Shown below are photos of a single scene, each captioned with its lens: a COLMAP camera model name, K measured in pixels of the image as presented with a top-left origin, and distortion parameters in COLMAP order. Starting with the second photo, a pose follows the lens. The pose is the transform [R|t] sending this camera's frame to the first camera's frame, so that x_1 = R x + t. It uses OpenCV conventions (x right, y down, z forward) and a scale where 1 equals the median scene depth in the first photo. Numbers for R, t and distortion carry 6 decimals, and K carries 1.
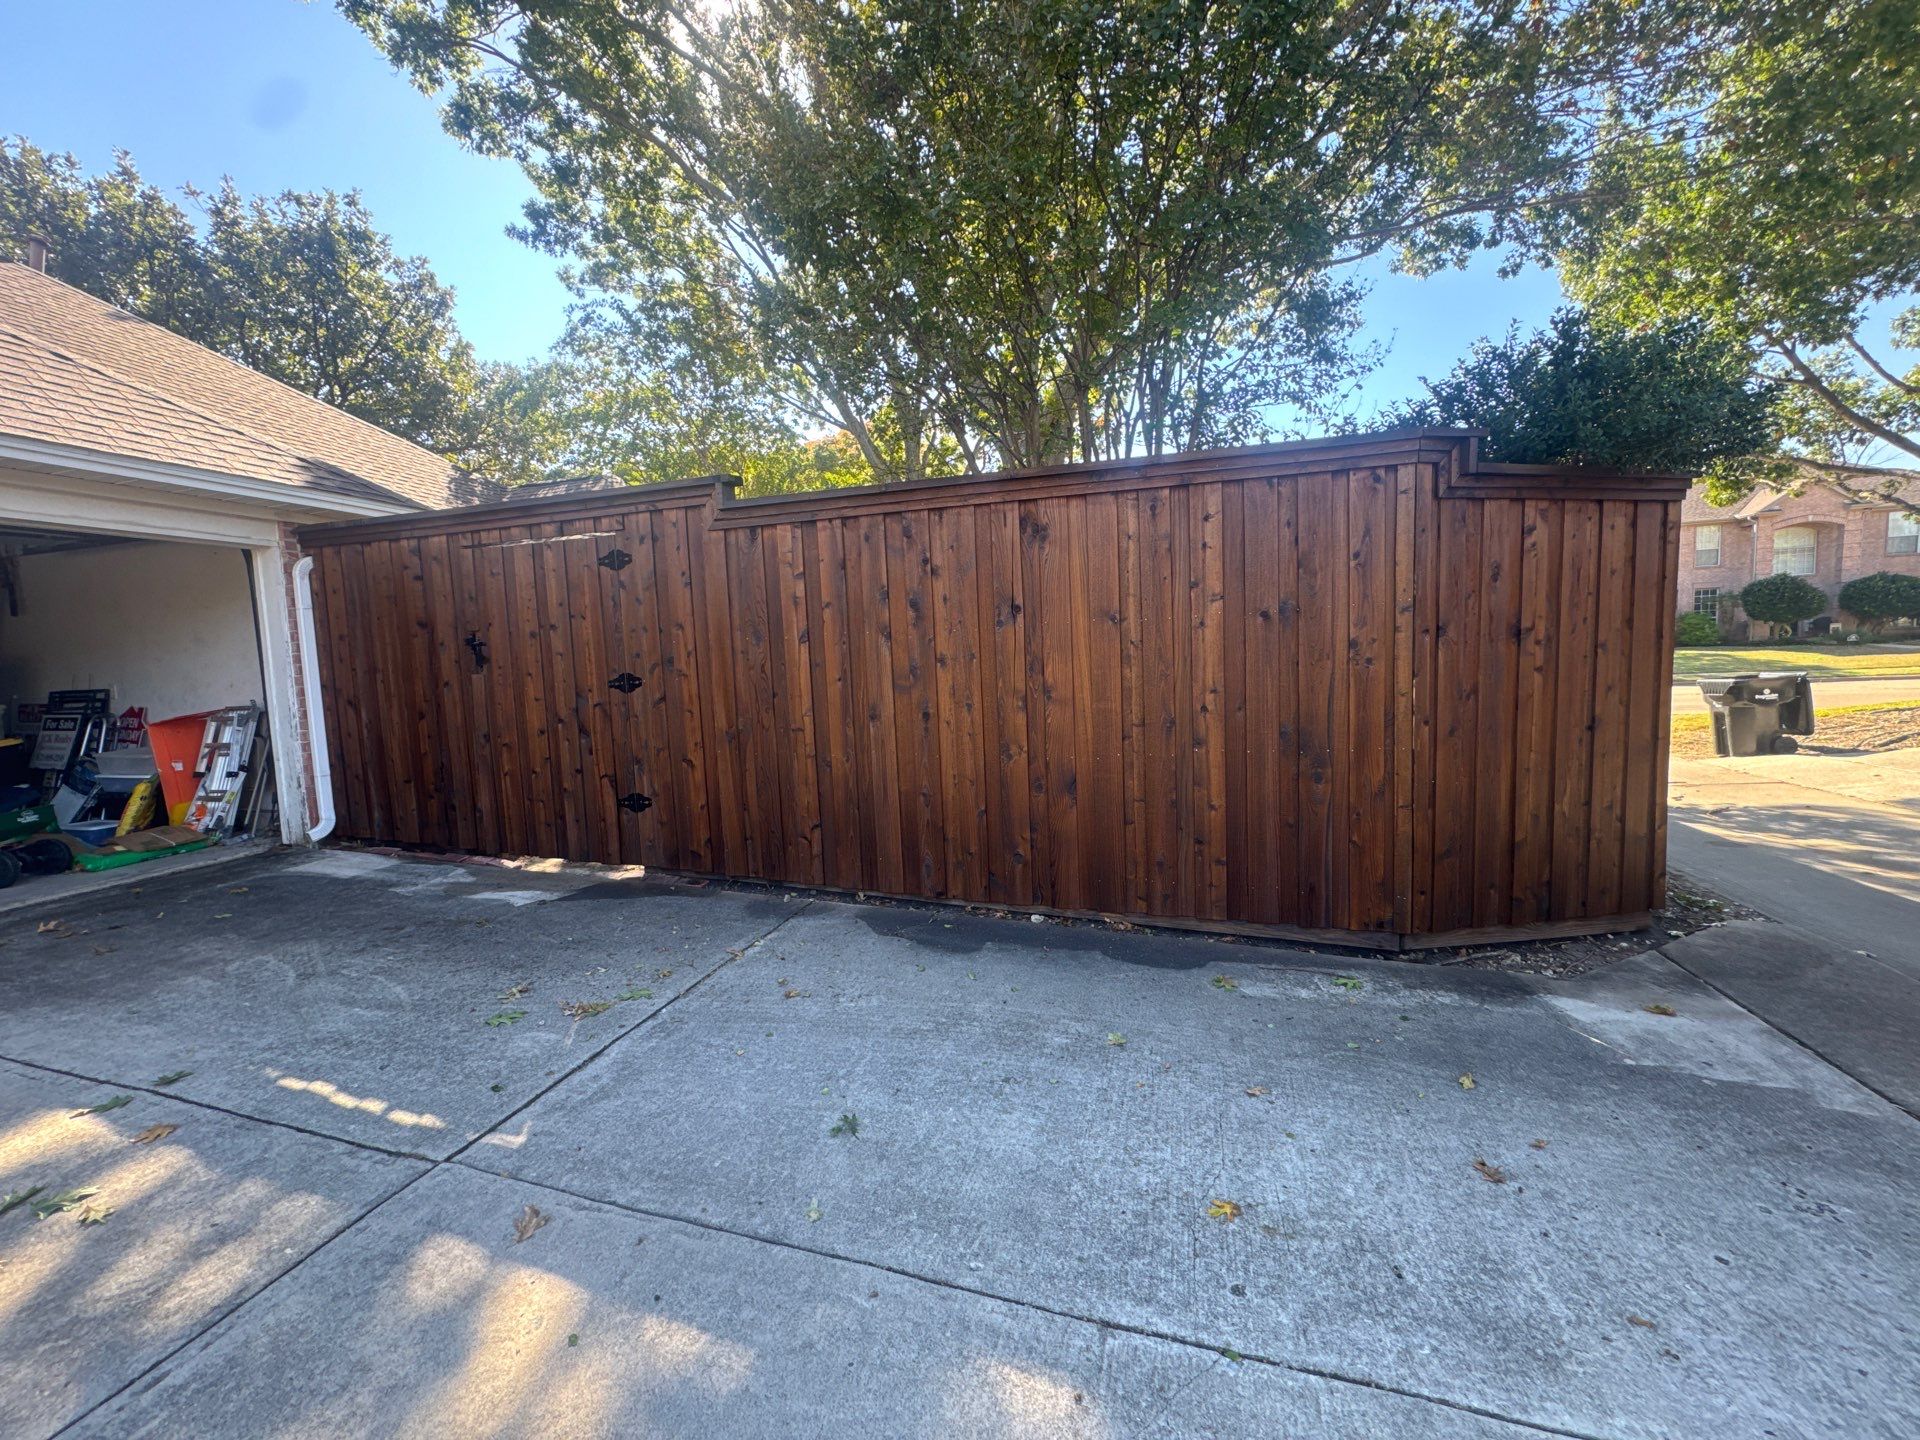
lens RADIAL K [[759.5, 0, 959.1], [0, 759.5, 719.9], [0, 0, 1]] dist [-0.000716, -0.000464]
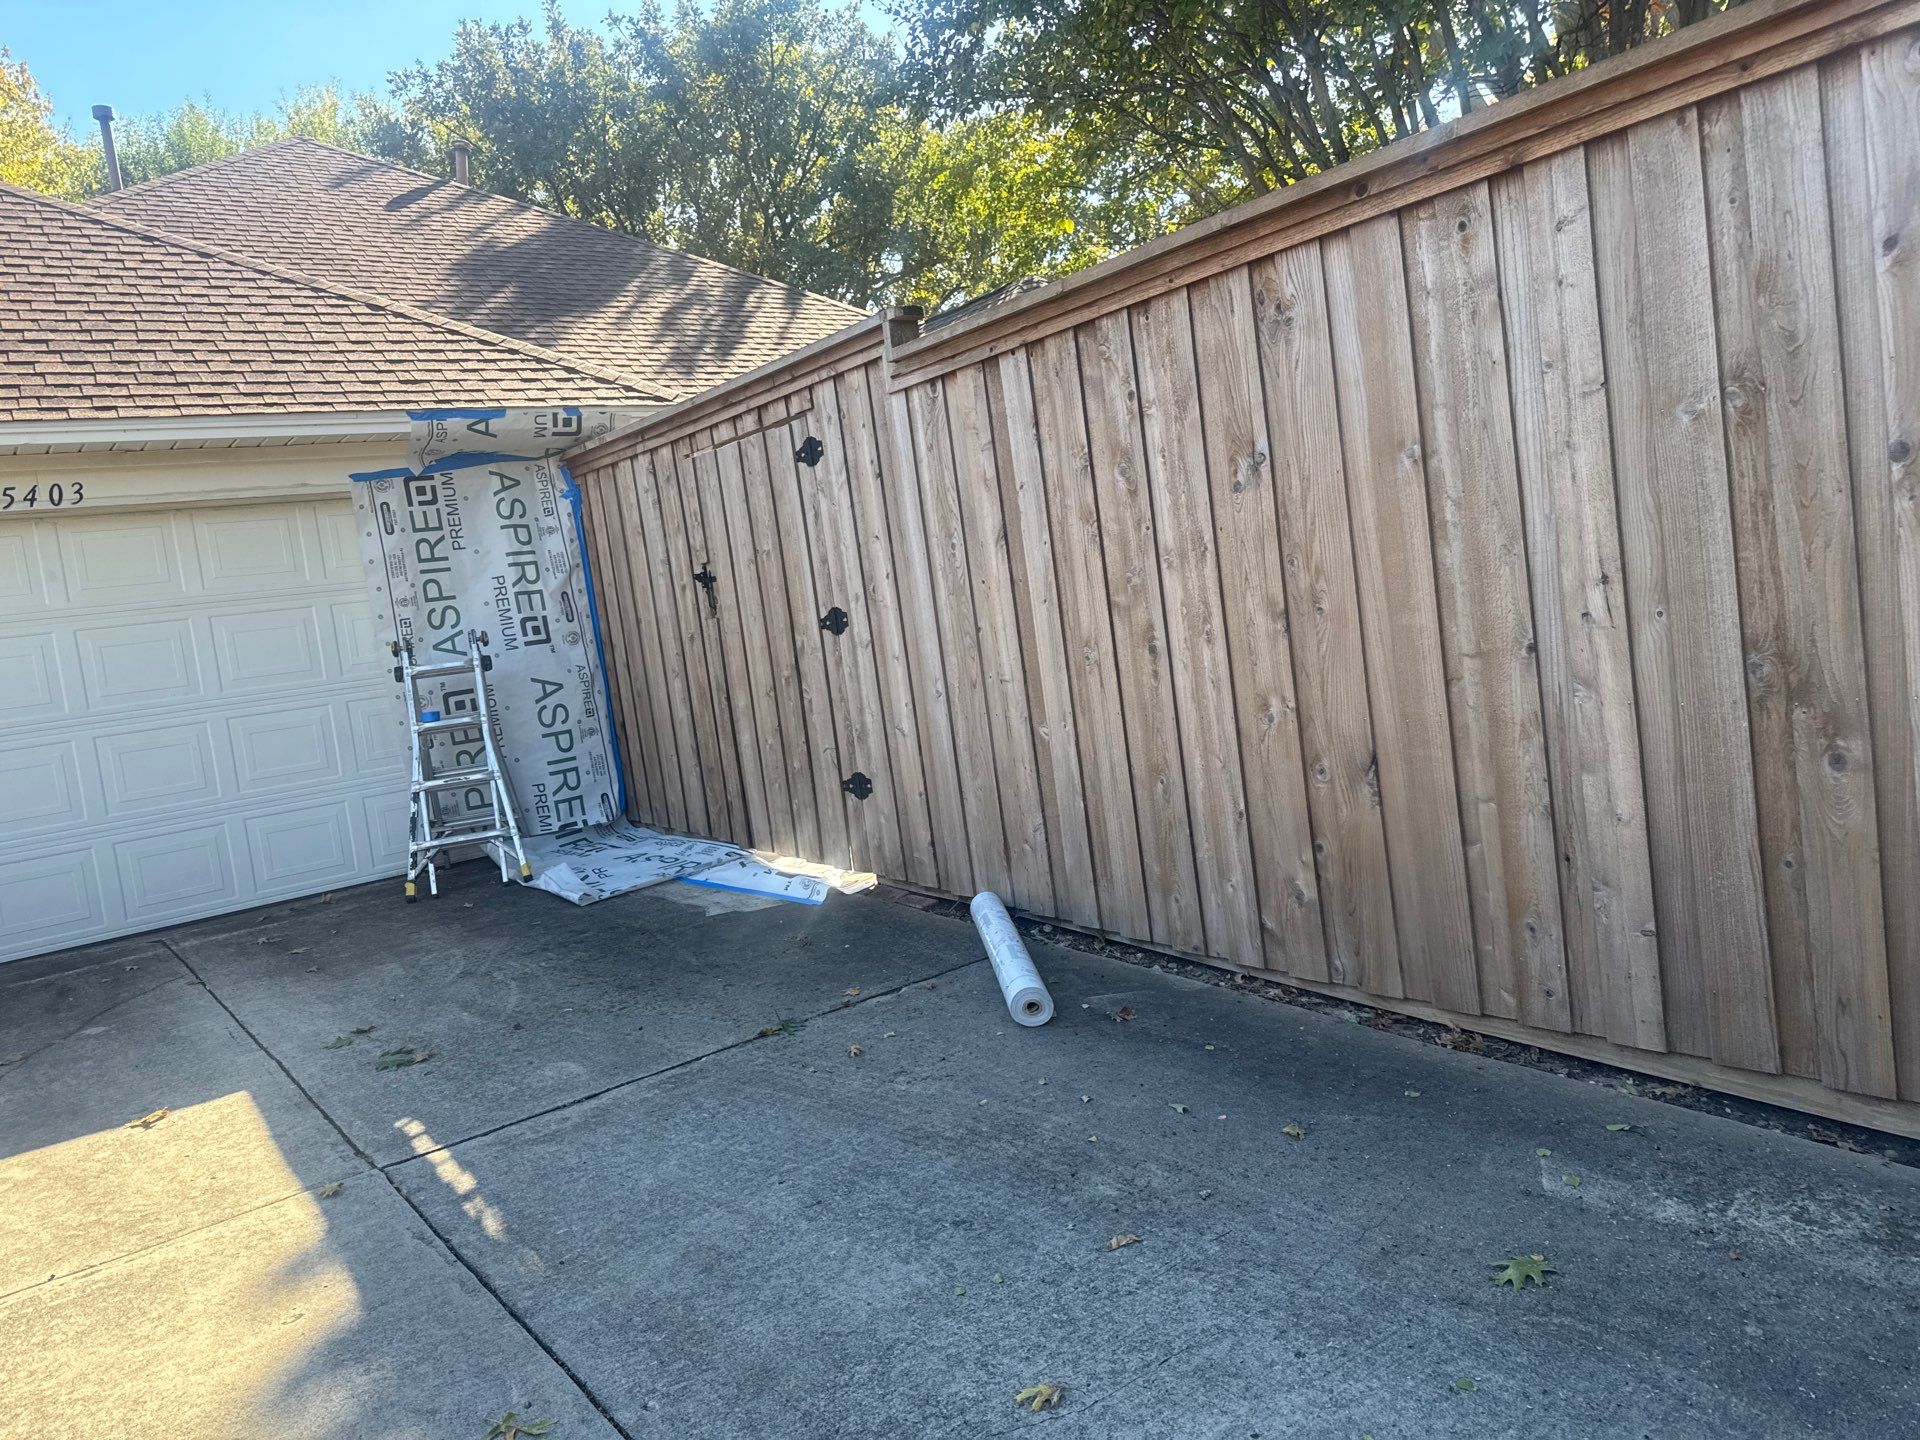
lens RADIAL K [[1358.5, 0, 997.3], [0, 1358.5, 693.5], [0, 0, 1]] dist [0.145592, -0.261055]
pose [[0.803600, -0.024523, -0.594665, 0.547255], [0.051915, 0.998231, 0.028989, -0.011337], [0.592902, -0.054168, 0.803451, 0.055630]]
